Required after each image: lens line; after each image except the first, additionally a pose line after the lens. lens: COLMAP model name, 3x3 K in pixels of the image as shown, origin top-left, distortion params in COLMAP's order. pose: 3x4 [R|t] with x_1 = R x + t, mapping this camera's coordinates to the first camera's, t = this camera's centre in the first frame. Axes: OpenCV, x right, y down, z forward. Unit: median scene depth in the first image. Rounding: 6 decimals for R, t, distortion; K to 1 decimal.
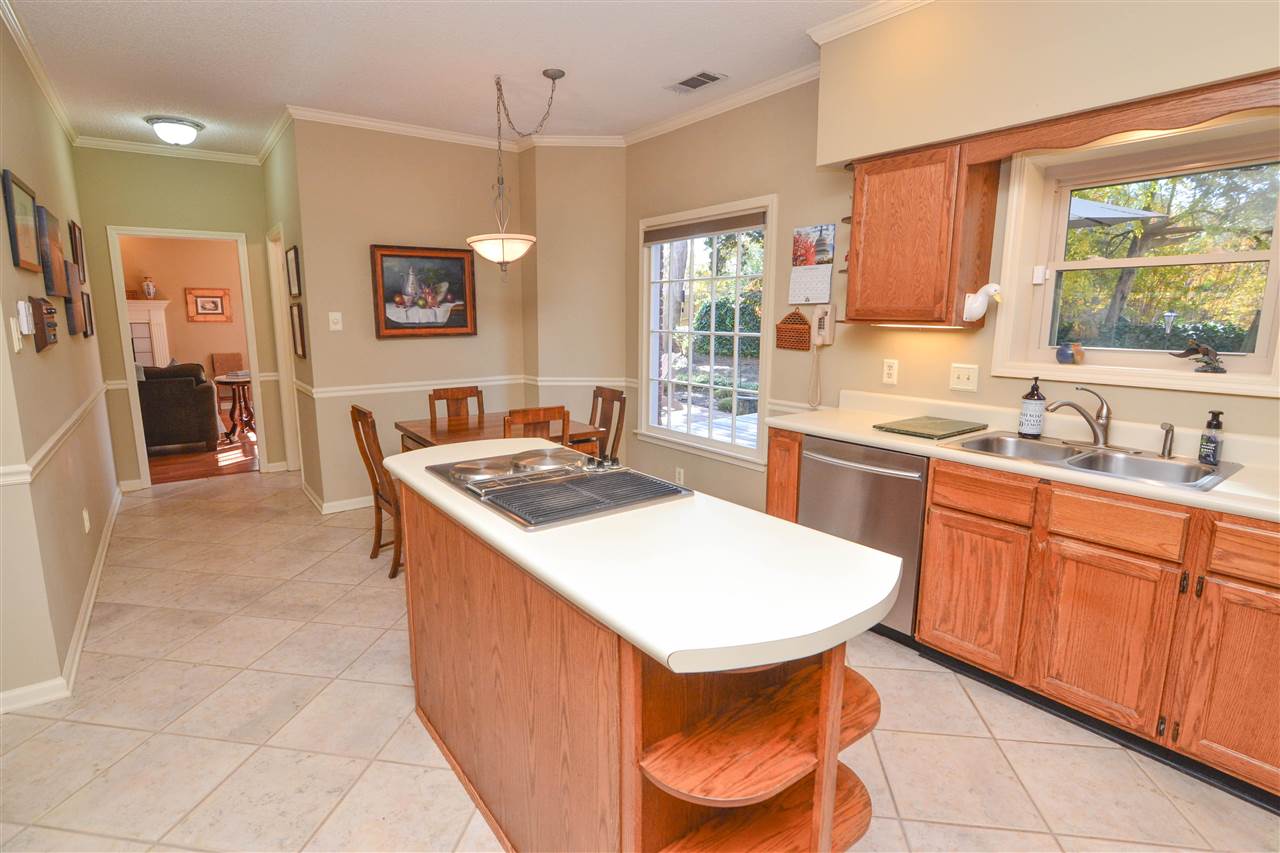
lens RADIAL K [[634.5, 0, 641.1], [0, 634.5, 426.7], [0, 0, 1]] dist [-0.021864, 0.000665]
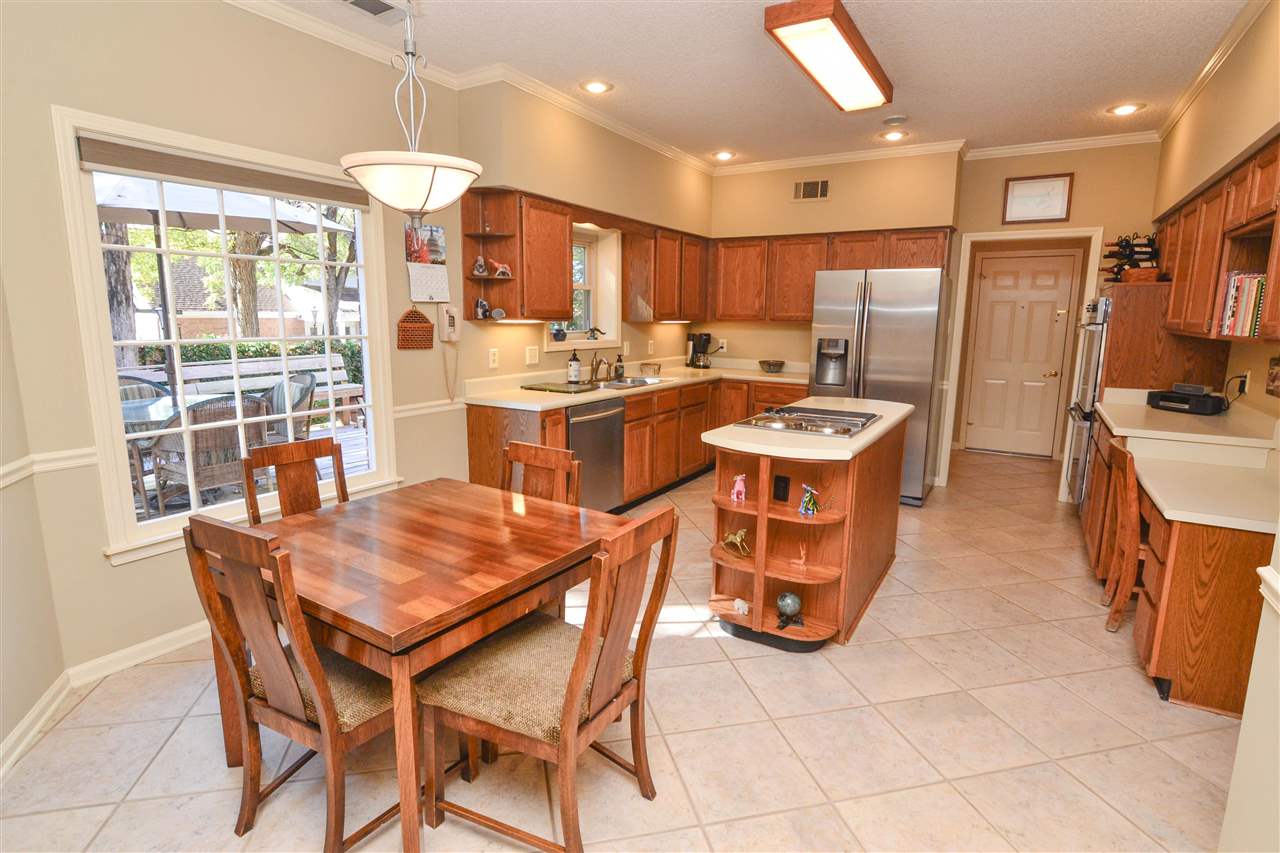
lens RADIAL K [[634.5, 0, 641.4], [0, 634.5, 425.5], [0, 0, 1]] dist [-0.021864, 0.000665]
pose [[-0.368934, -0.166163, 0.914482, -0.839824], [0.149243, 0.960533, 0.234740, -0.198327], [-0.917395, 0.223083, -0.329575, 1.106048]]
